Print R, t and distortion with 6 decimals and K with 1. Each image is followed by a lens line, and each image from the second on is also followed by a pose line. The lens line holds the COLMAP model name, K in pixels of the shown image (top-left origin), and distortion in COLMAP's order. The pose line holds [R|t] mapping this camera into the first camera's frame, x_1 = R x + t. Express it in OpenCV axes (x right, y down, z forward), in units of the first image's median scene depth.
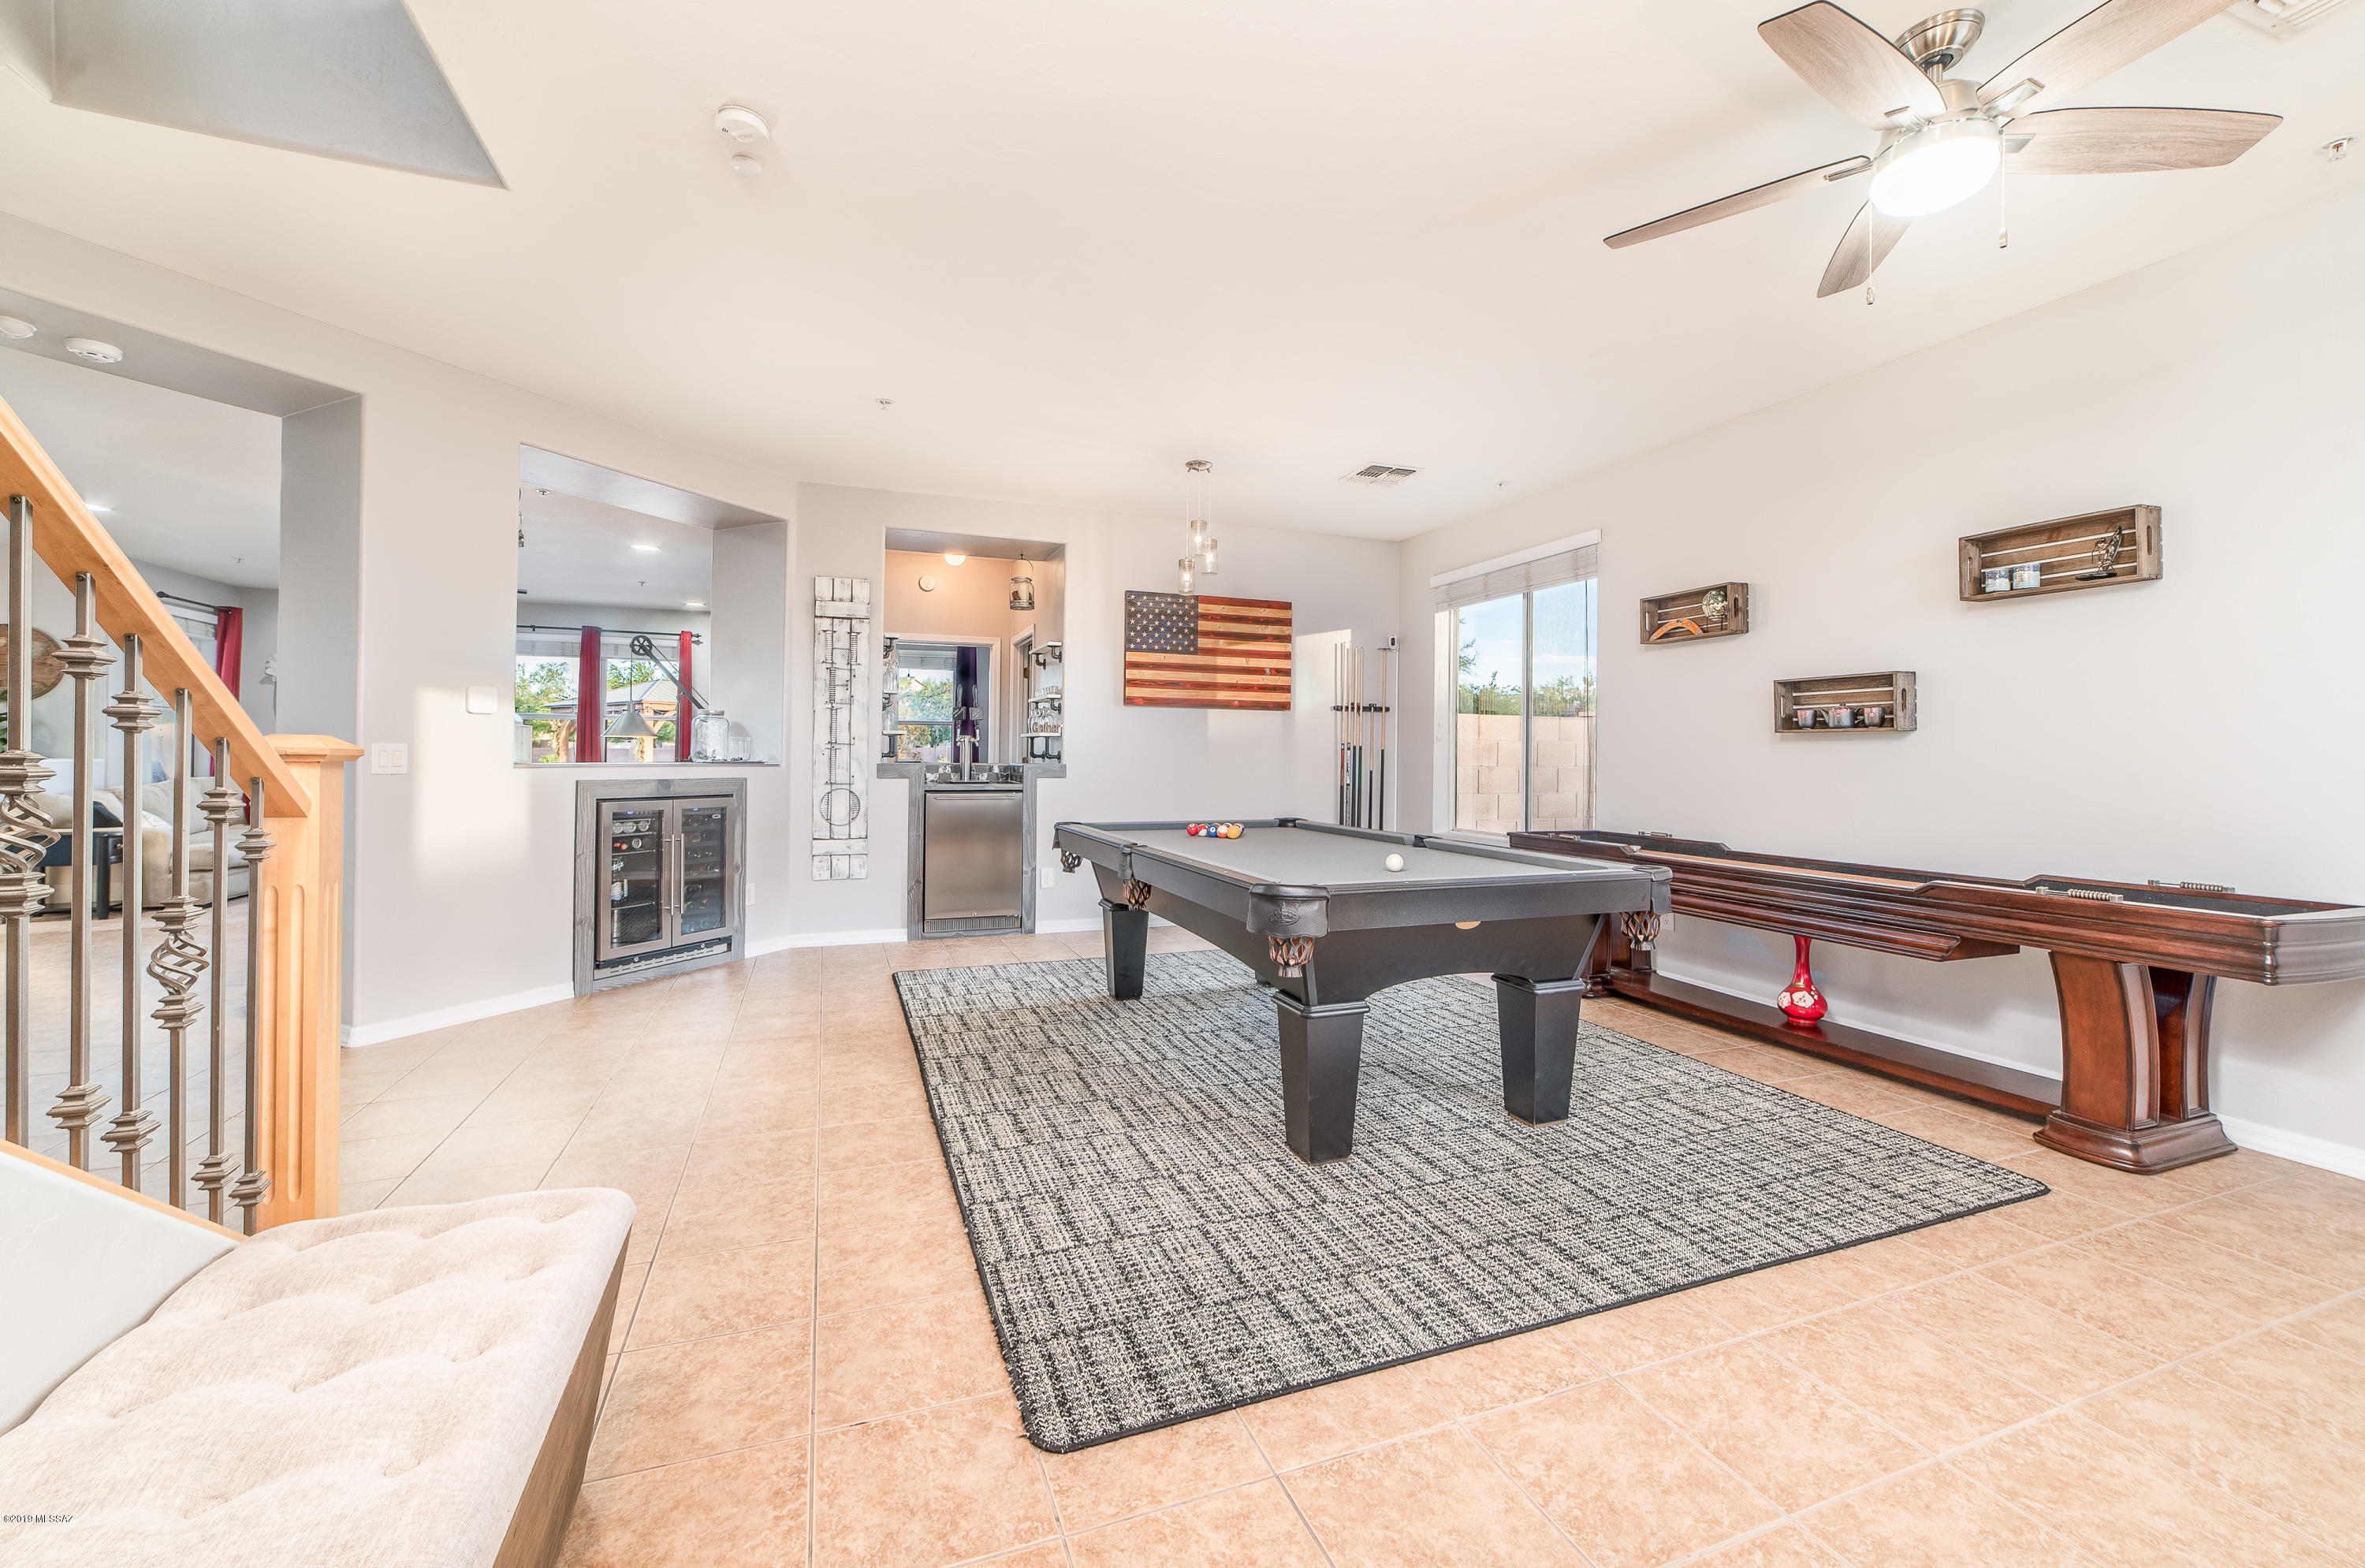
lens RADIAL K [[918.7, 0, 1158.7], [0, 918.7, 762.8], [0, 0, 1]] dist [-0.011363, 0.001661]
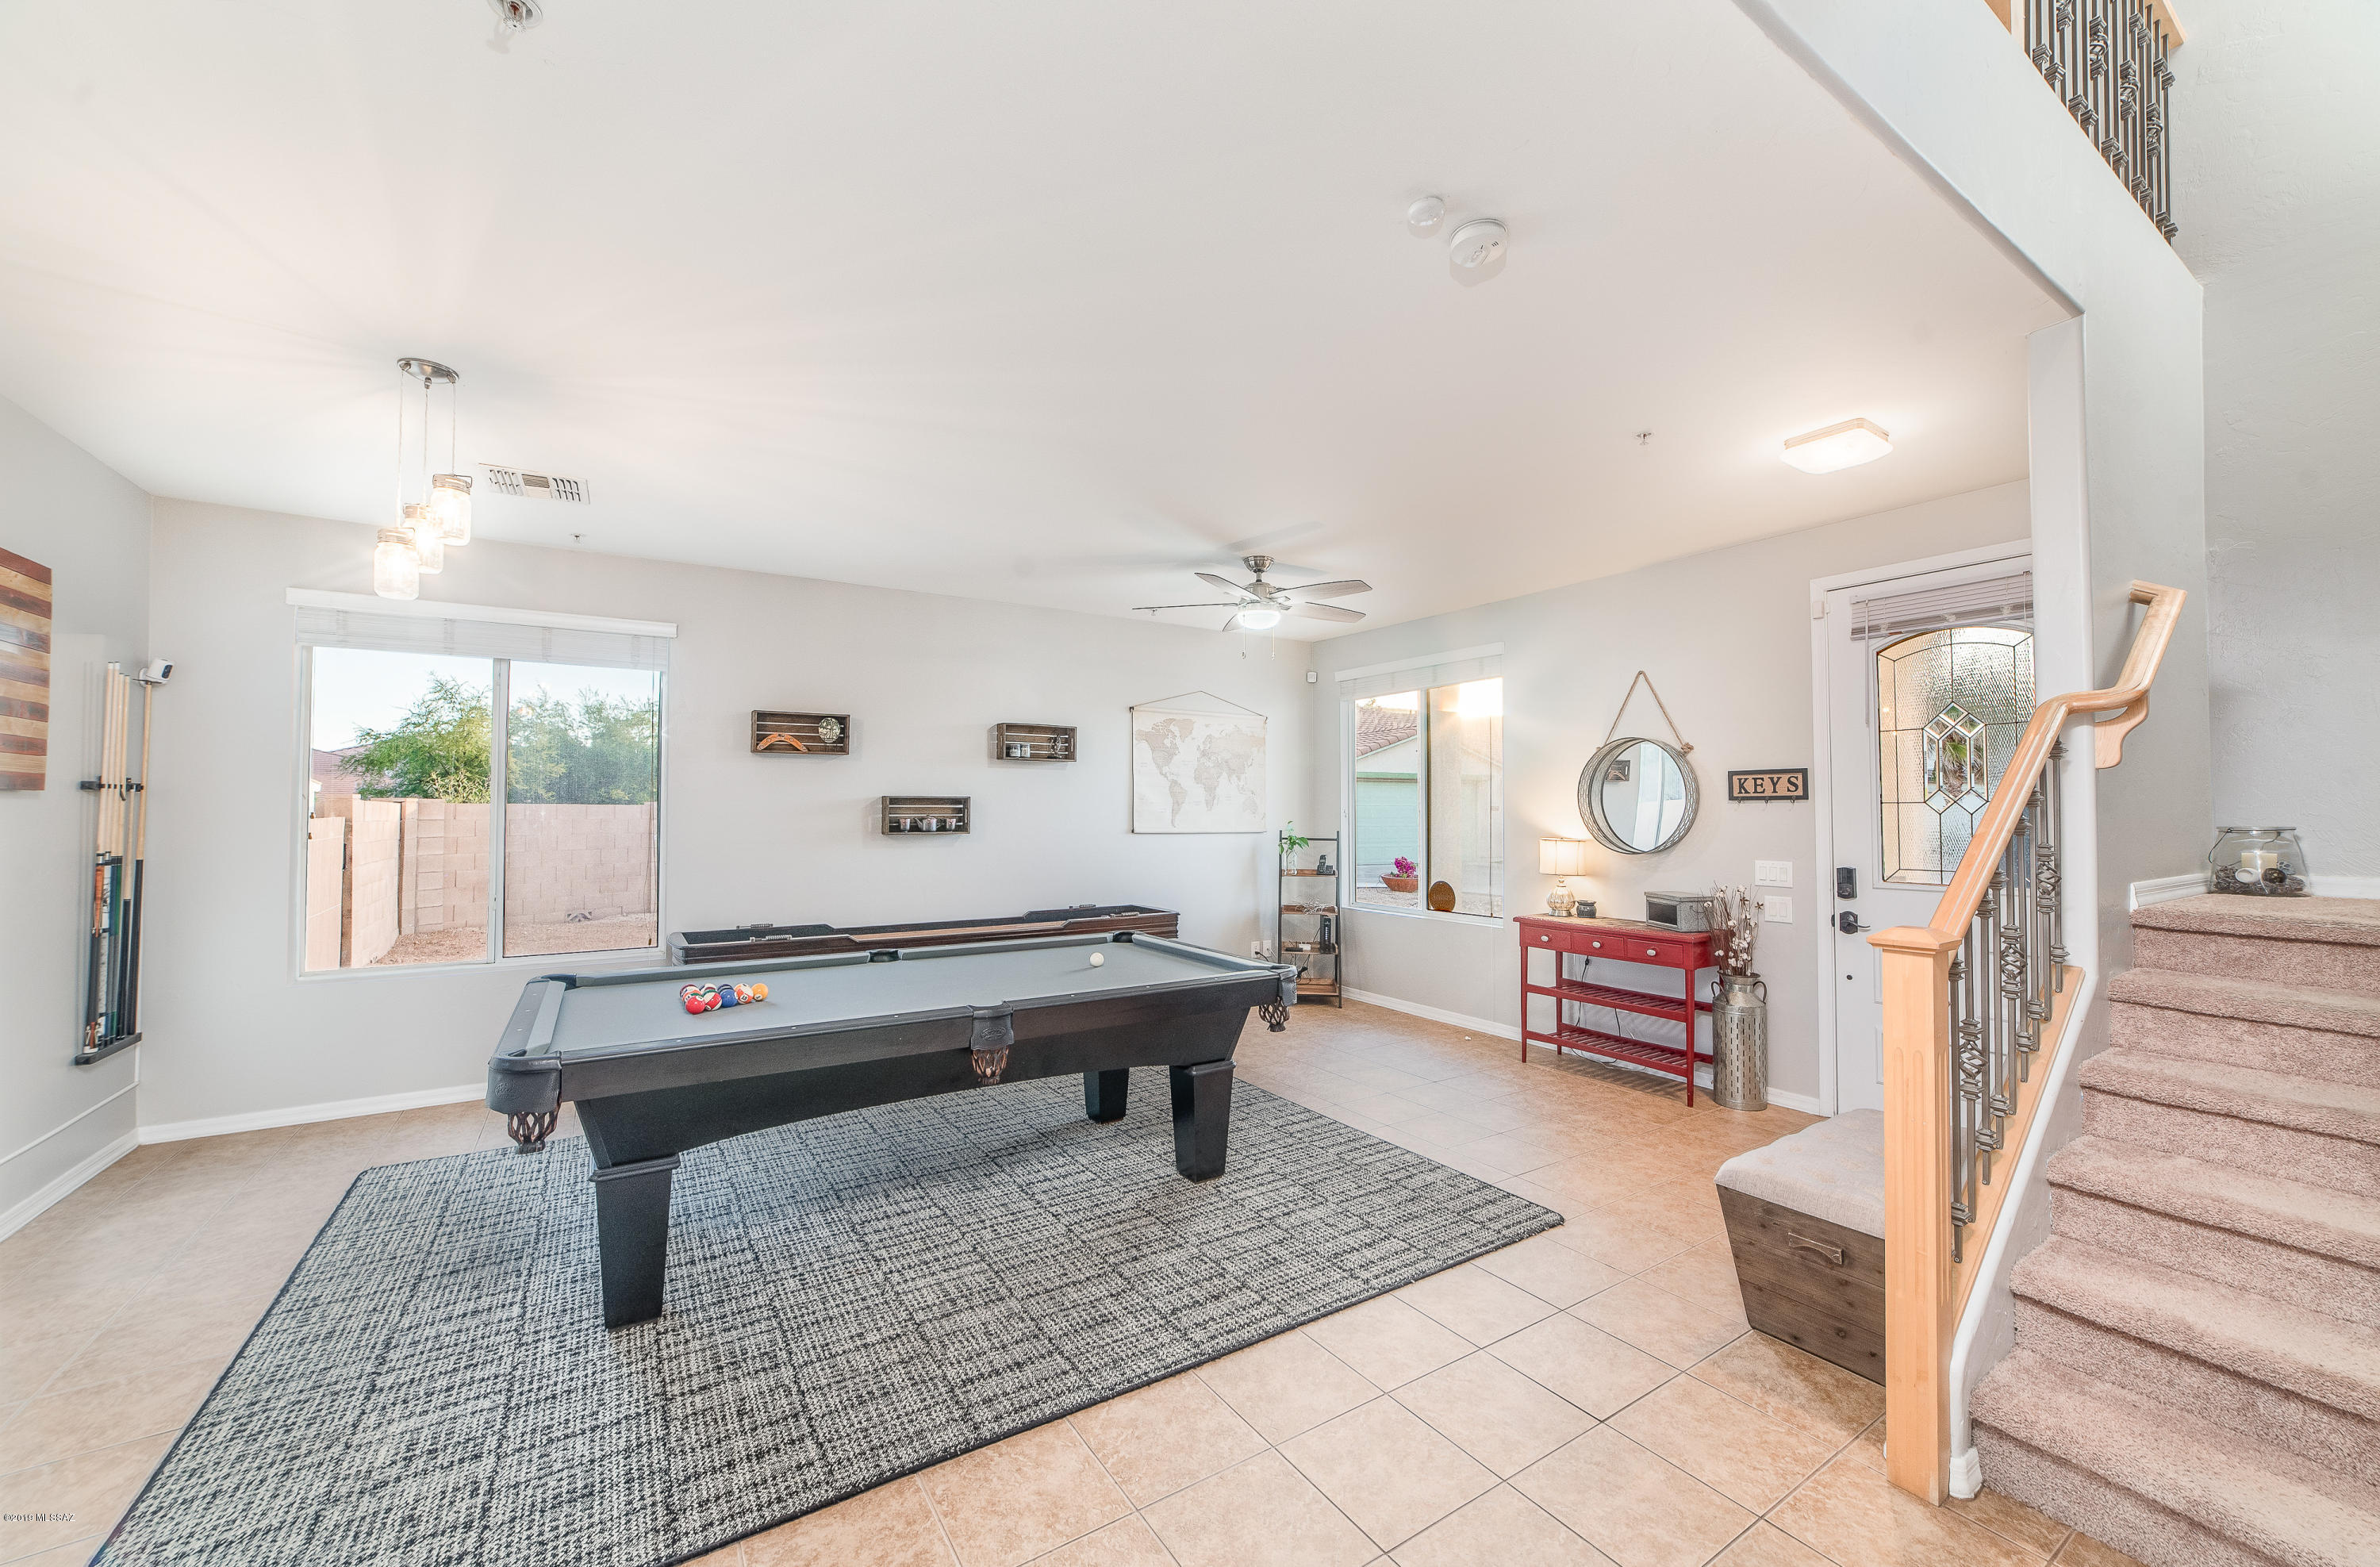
lens RADIAL K [[924.6, 0, 1183.5], [0, 924.6, 800.6], [0, 0, 1]] dist [-0.011363, 0.001661]
pose [[-0.208071, 0.001578, 0.978112, -0.929700], [0.006465, 0.999979, -0.000238, -0.098990], [-0.978092, 0.006274, -0.208077, 1.057112]]
